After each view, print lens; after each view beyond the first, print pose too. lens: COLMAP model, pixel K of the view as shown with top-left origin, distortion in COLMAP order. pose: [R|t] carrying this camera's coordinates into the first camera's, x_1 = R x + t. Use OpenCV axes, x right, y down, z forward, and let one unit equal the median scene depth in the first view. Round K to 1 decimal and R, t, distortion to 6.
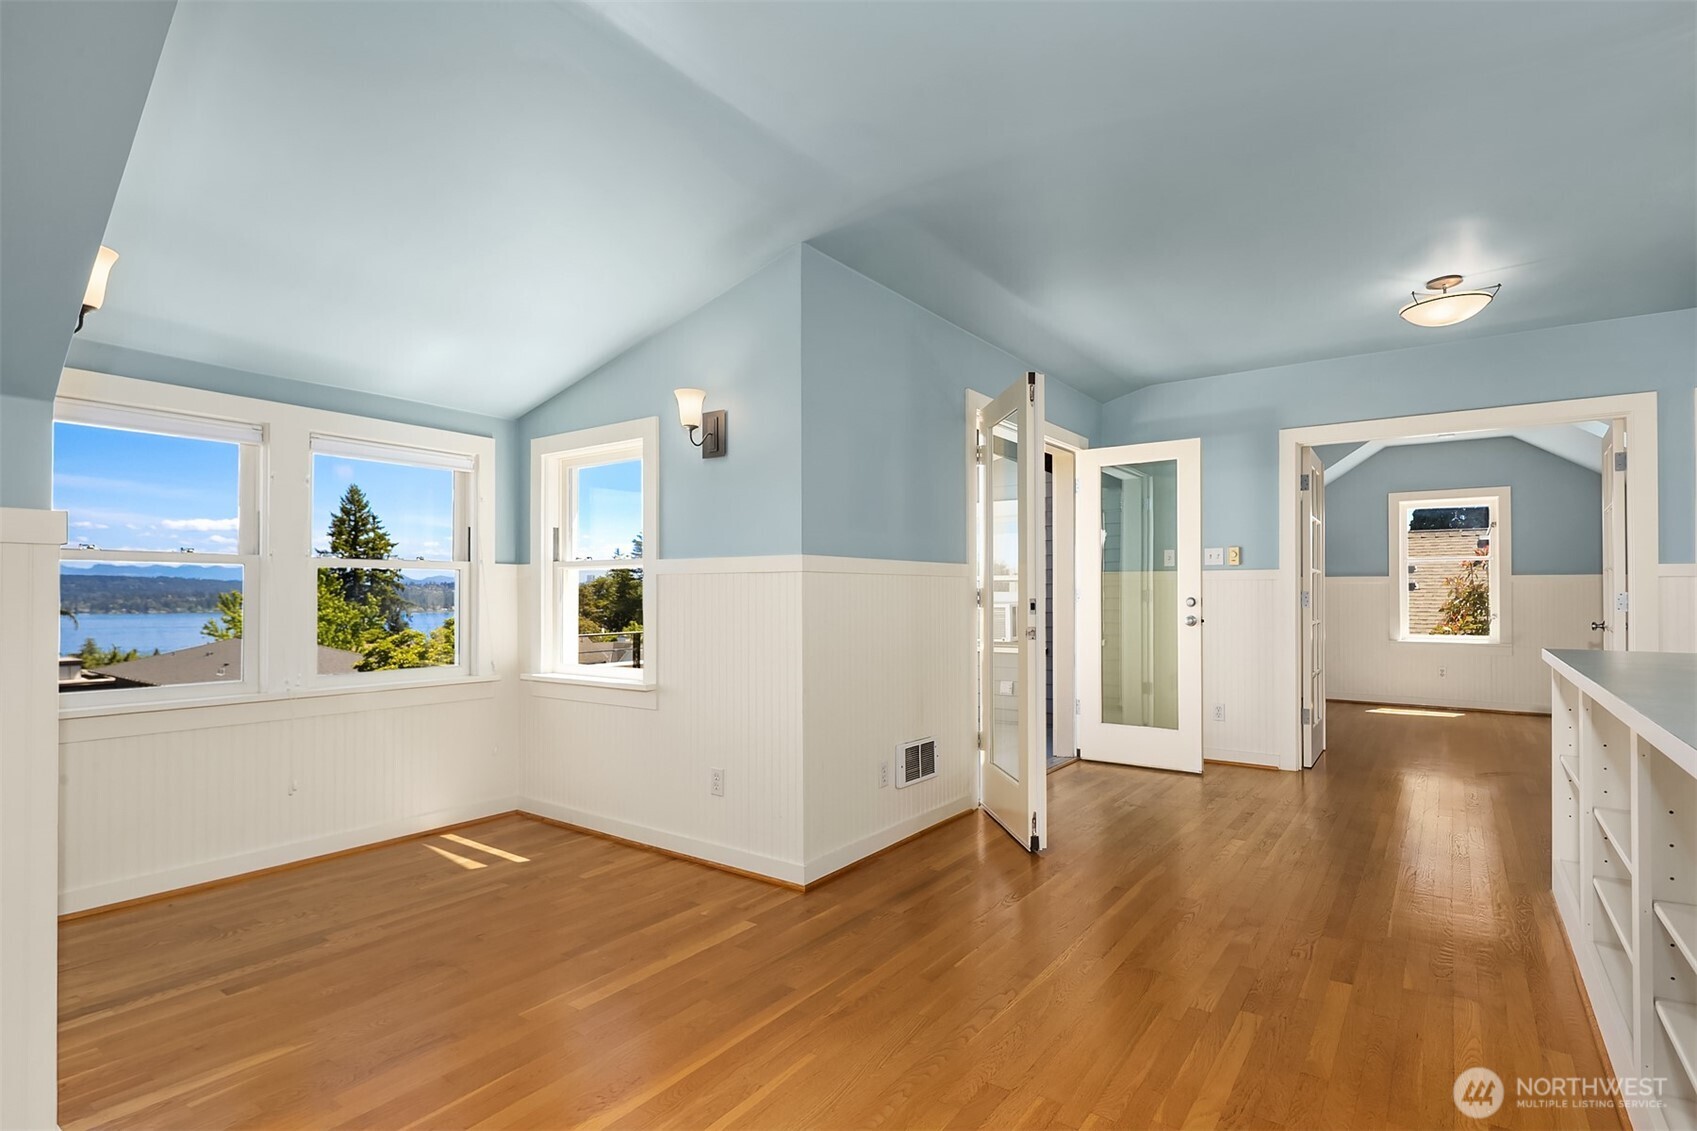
lens RADIAL K [[833.0, 0, 833.5], [0, 833.0, 591.1], [0, 0, 1]] dist [0.000733, -0.000025]
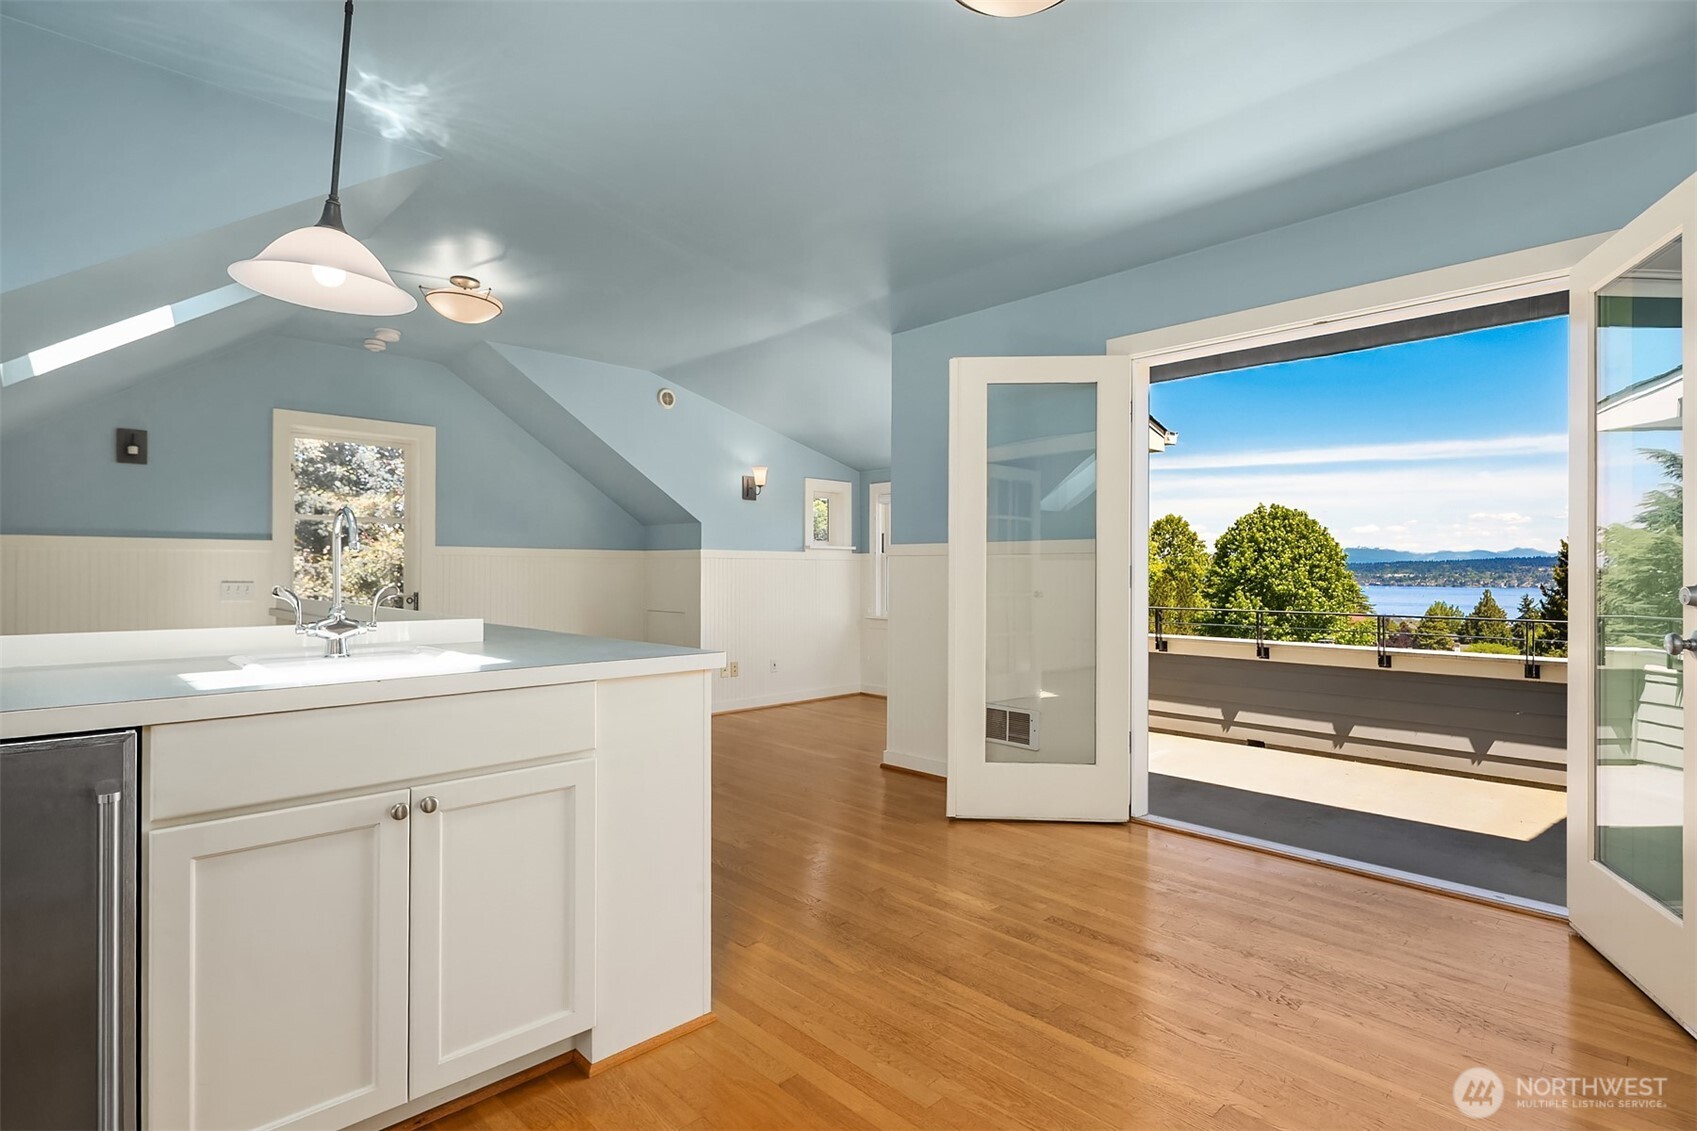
lens RADIAL K [[831.6, 0, 848.5], [0, 831.6, 565.5], [0, 0, 1]] dist [0.000802, -0.000417]
pose [[-0.161789, -0.006503, -0.986804, 1.200520], [-0.002368, 0.999978, -0.006202, 0.003704], [0.986822, 0.001333, -0.161801, 0.971256]]
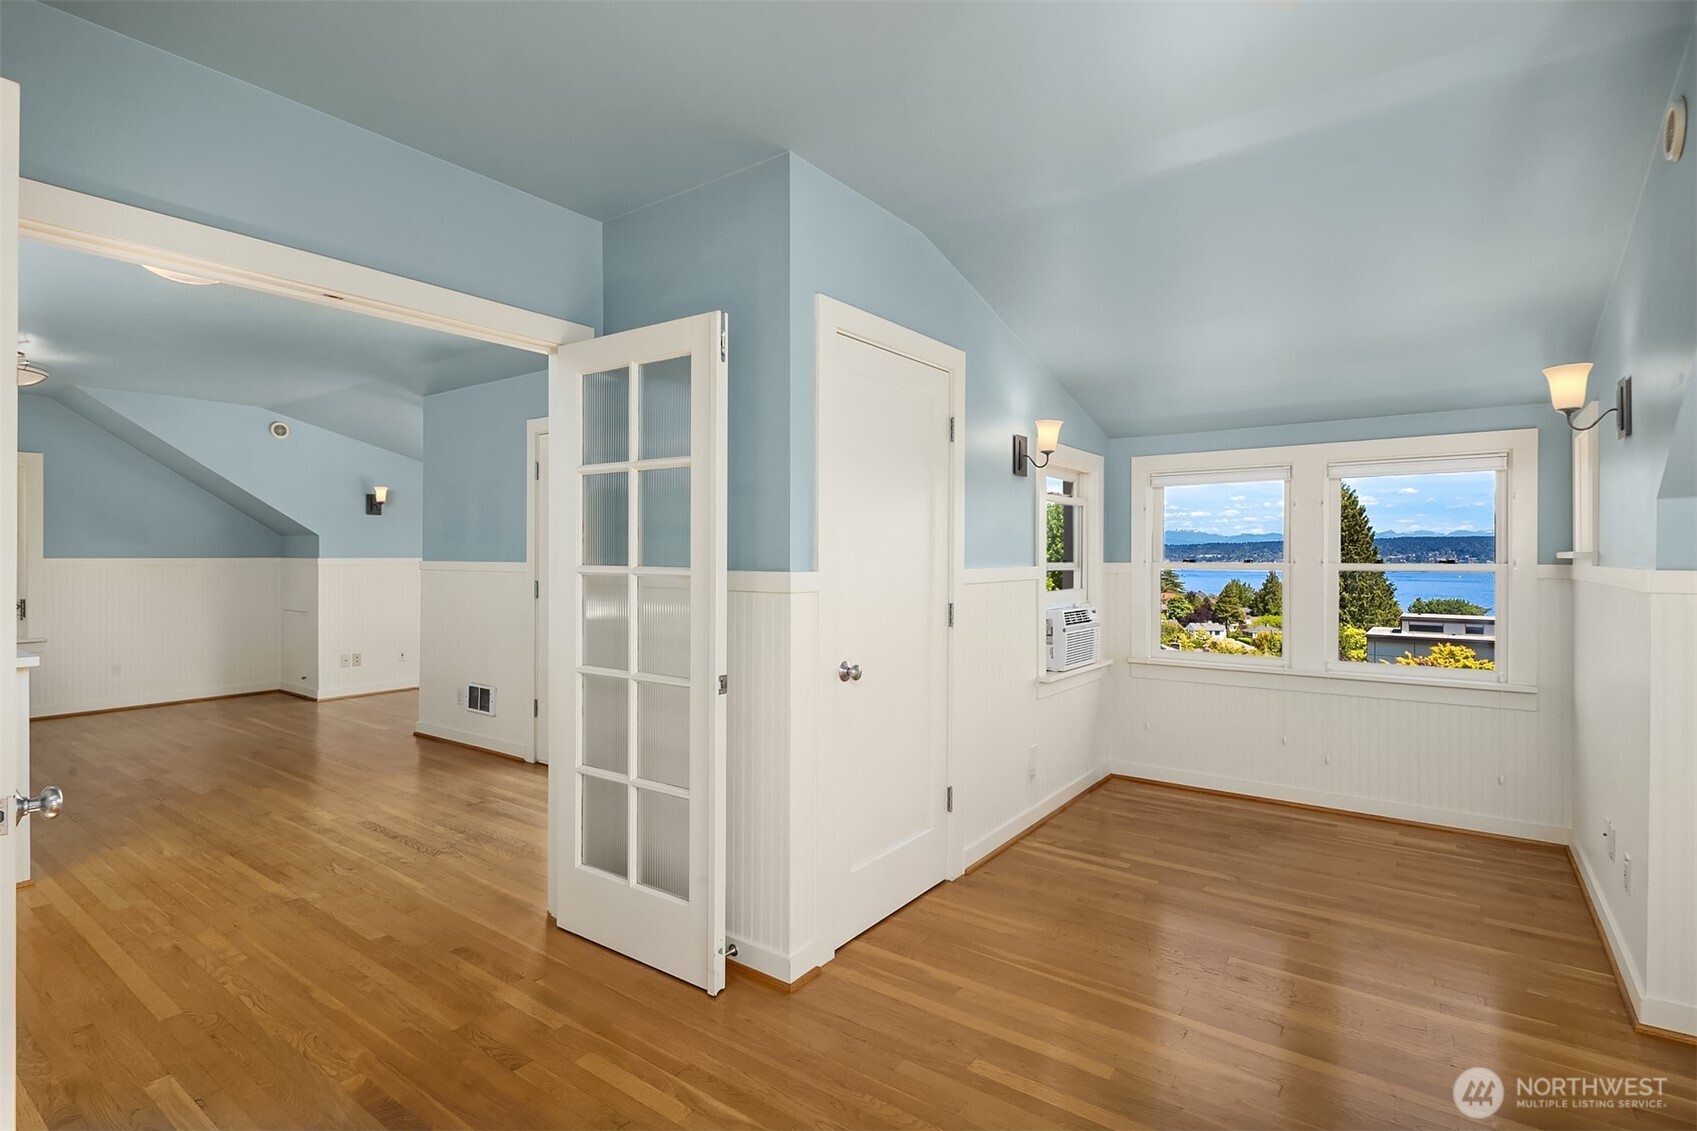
lens RADIAL K [[821.0, 0, 851.8], [0, 821.0, 551.0], [0, 0, 1]] dist [-0.000266, 0.000035]
pose [[0.011941, -0.002260, -0.999926, 1.541322], [0.000365, 0.999997, -0.002256, -0.049975], [0.999929, -0.000338, 0.011942, 1.631683]]
